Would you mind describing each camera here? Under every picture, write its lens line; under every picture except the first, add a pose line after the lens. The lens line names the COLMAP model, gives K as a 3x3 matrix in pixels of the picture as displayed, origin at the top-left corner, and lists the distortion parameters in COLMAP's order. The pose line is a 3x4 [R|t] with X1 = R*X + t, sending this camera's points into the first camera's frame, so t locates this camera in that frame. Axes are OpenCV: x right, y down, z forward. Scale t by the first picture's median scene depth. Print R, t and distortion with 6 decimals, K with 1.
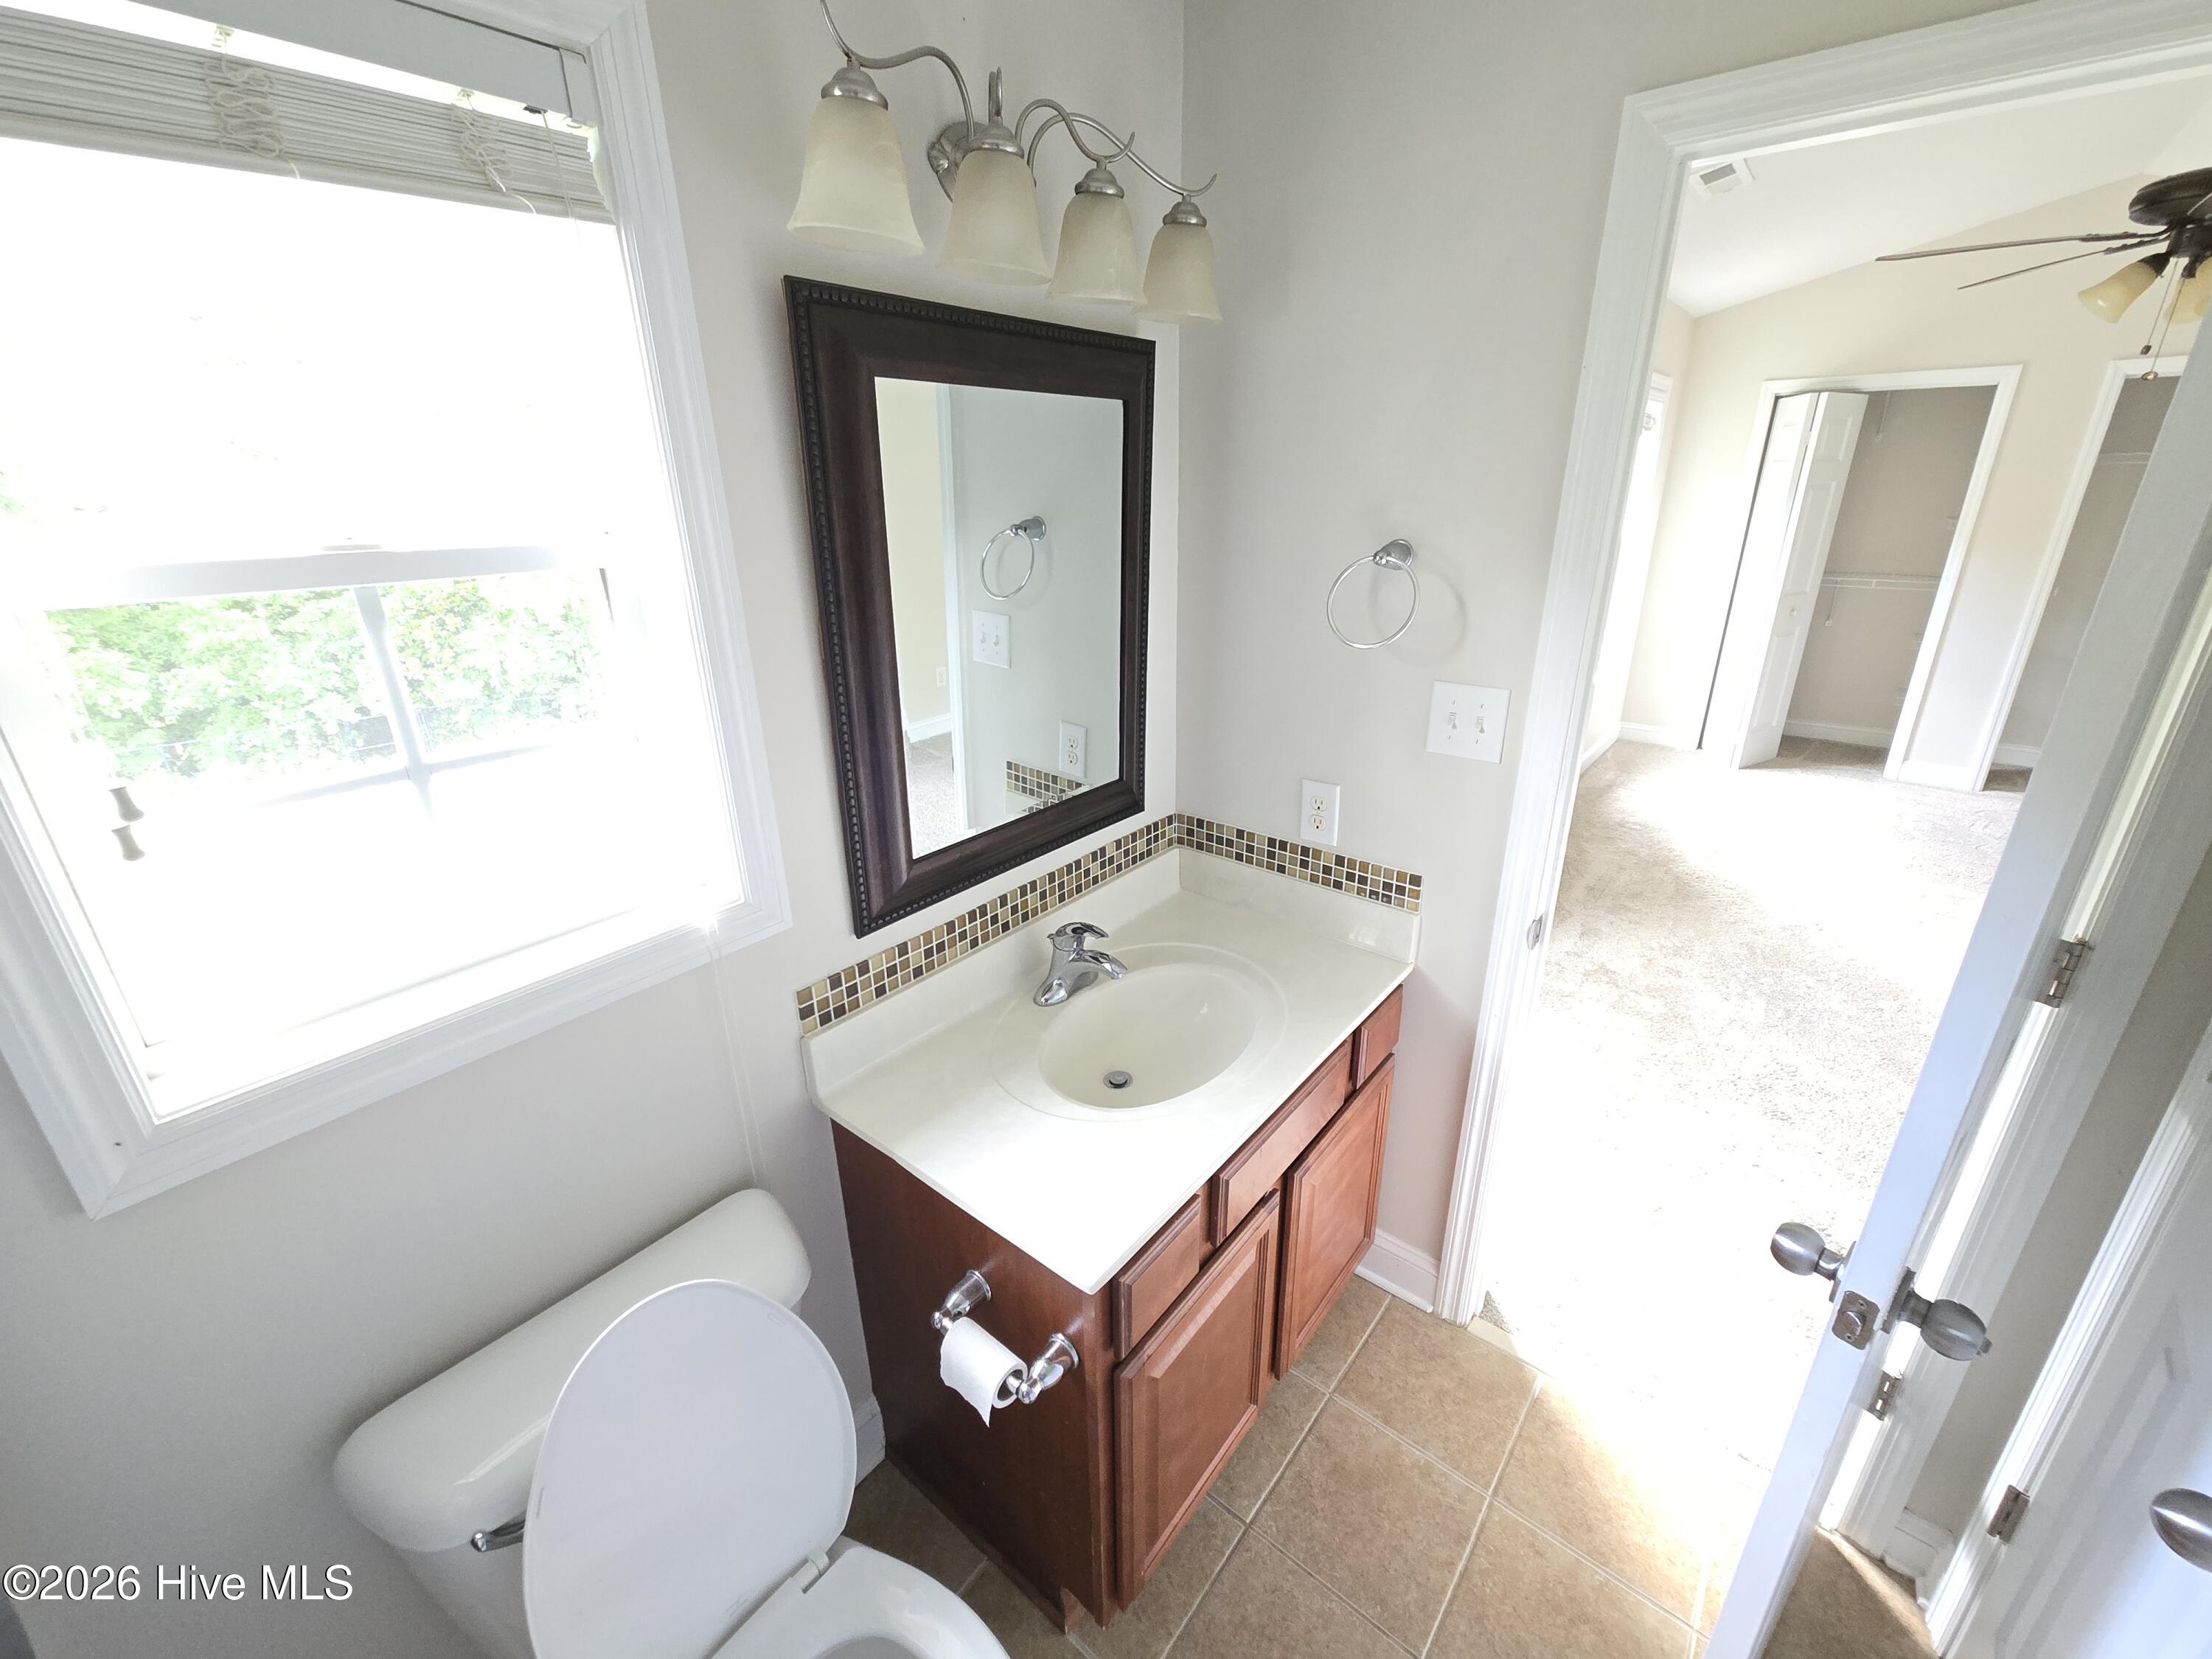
lens RADIAL K [[909.4, 0, 1108.5], [0, 909.4, 812.6], [0, 0, 1]] dist [0.003454, -0.001753]
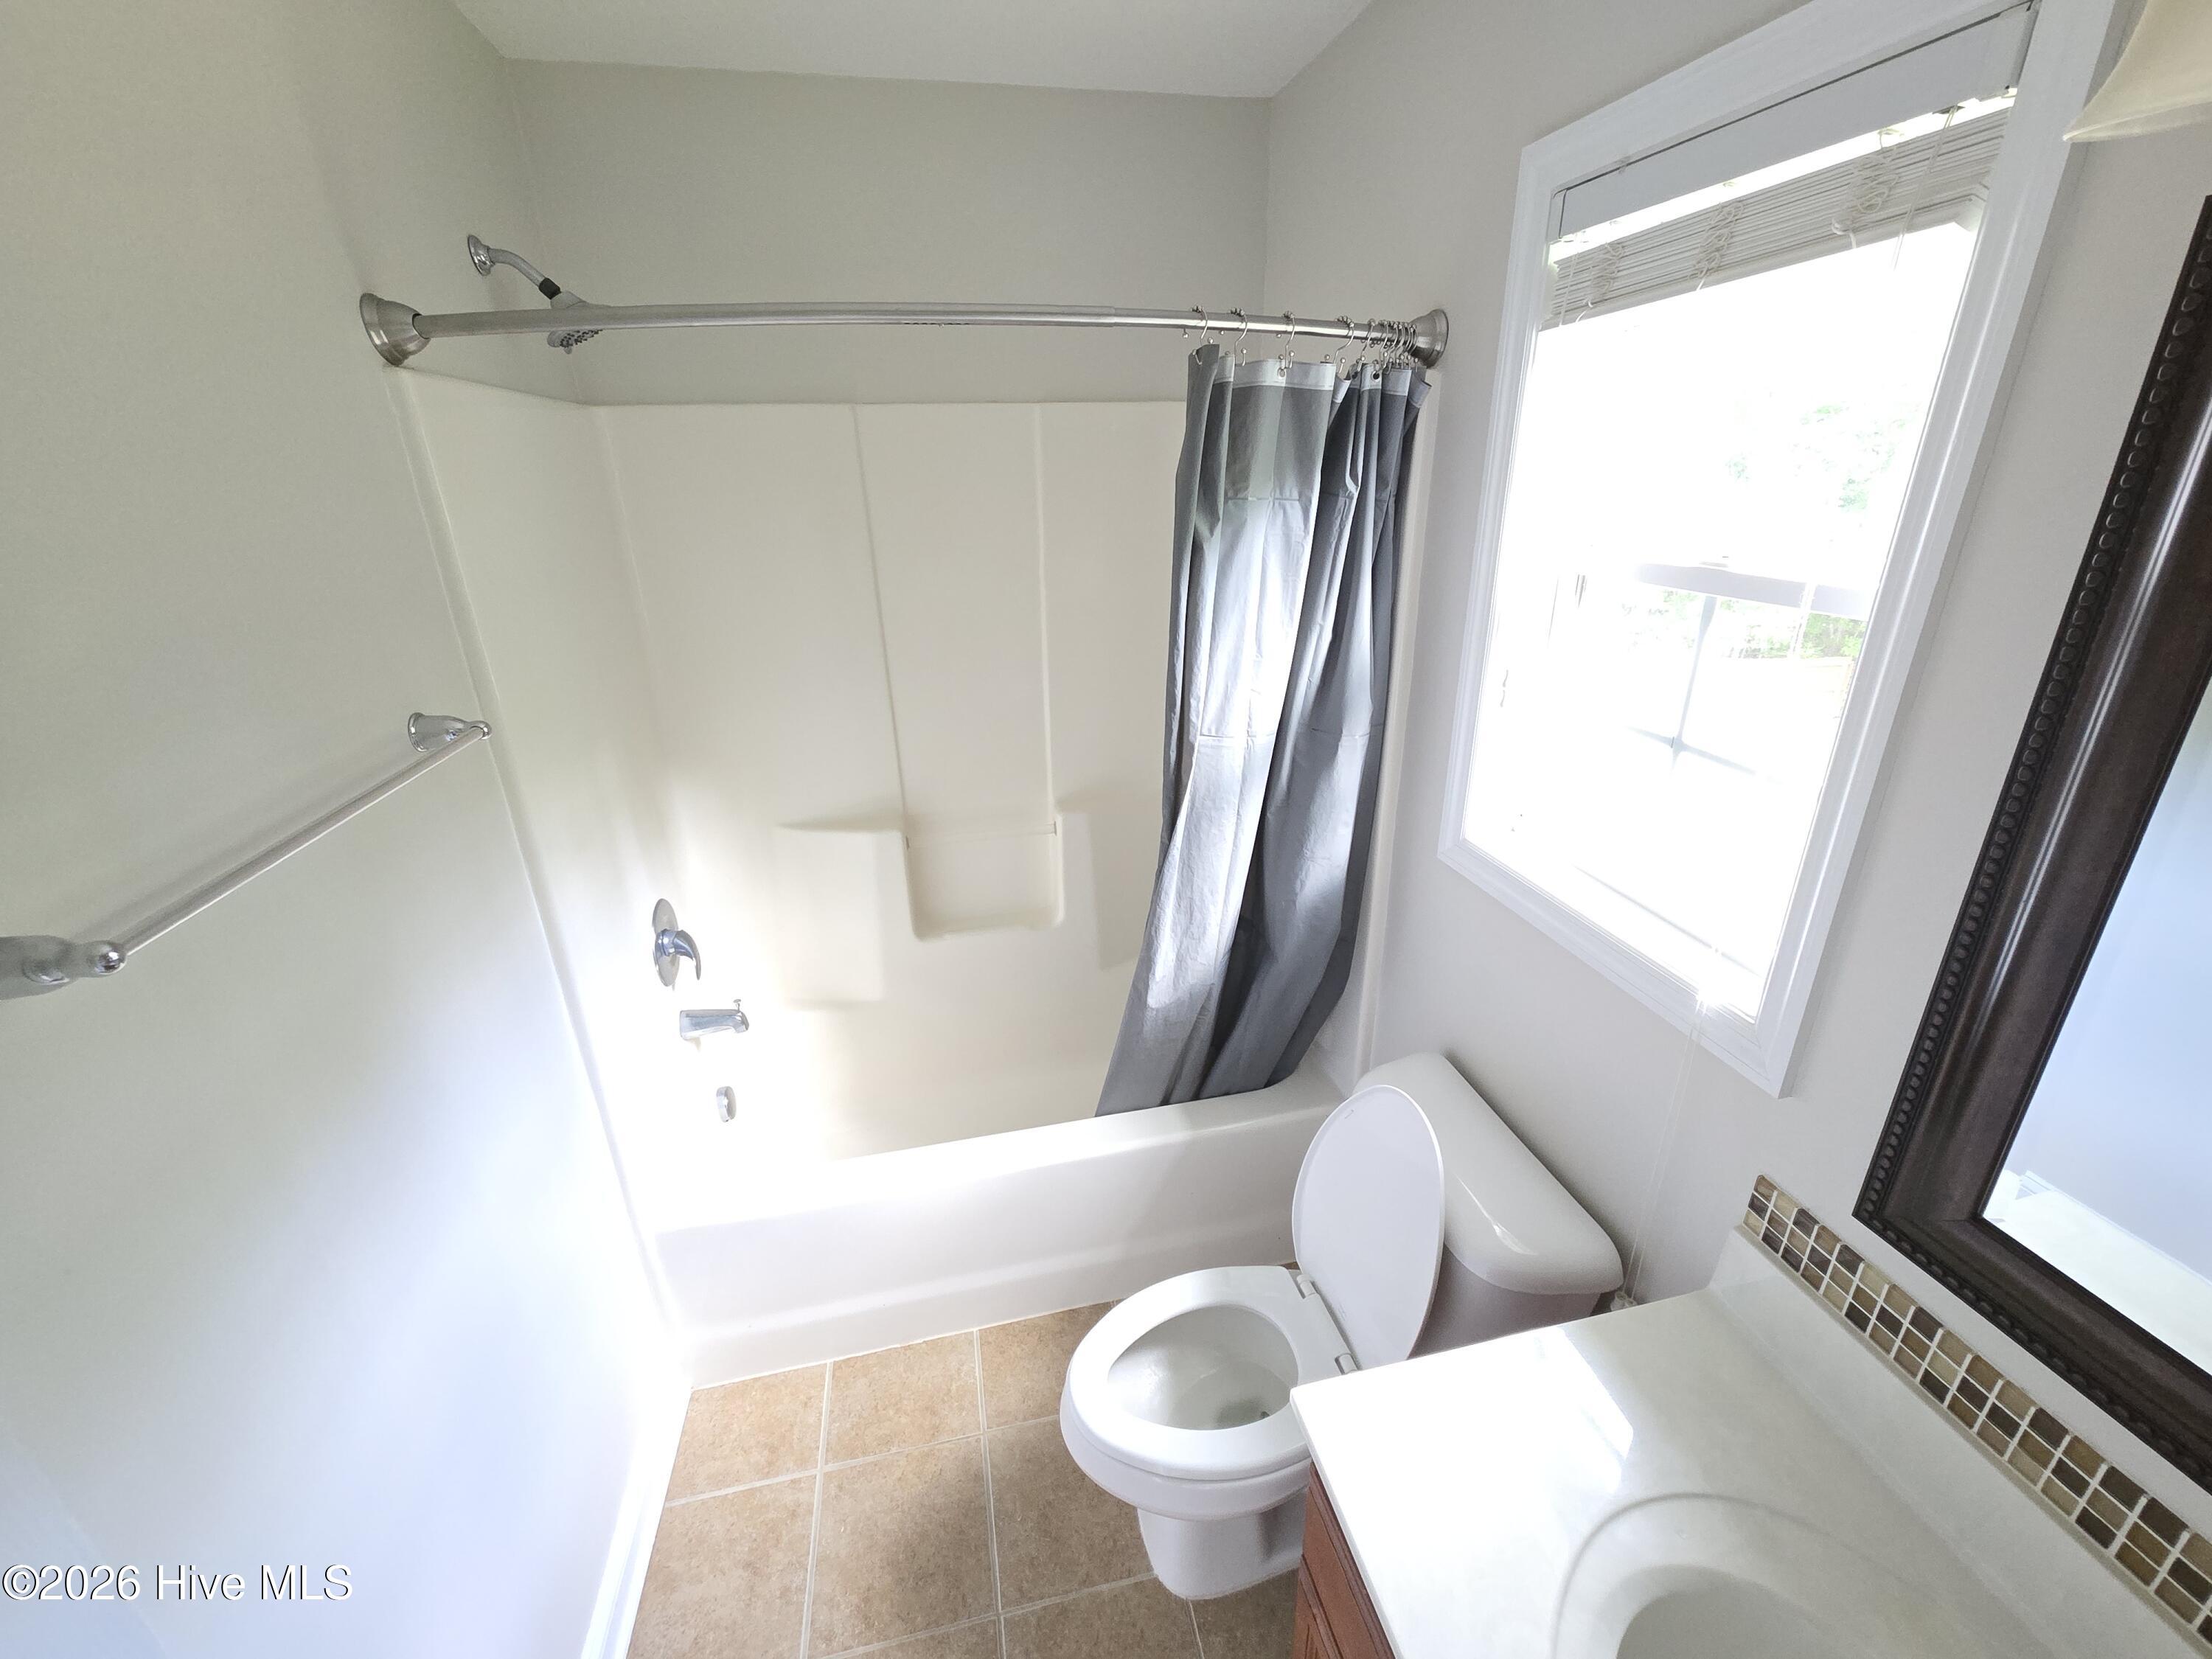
lens RADIAL K [[909.4, 0, 1109.1], [0, 909.4, 830.6], [0, 0, 1]] dist [0.003454, -0.001753]
pose [[-0.622372, 0.320661, -0.714023, 0.686930], [-0.241769, 0.788868, 0.565009, -0.499680], [0.744446, 0.524275, -0.413444, 1.071576]]
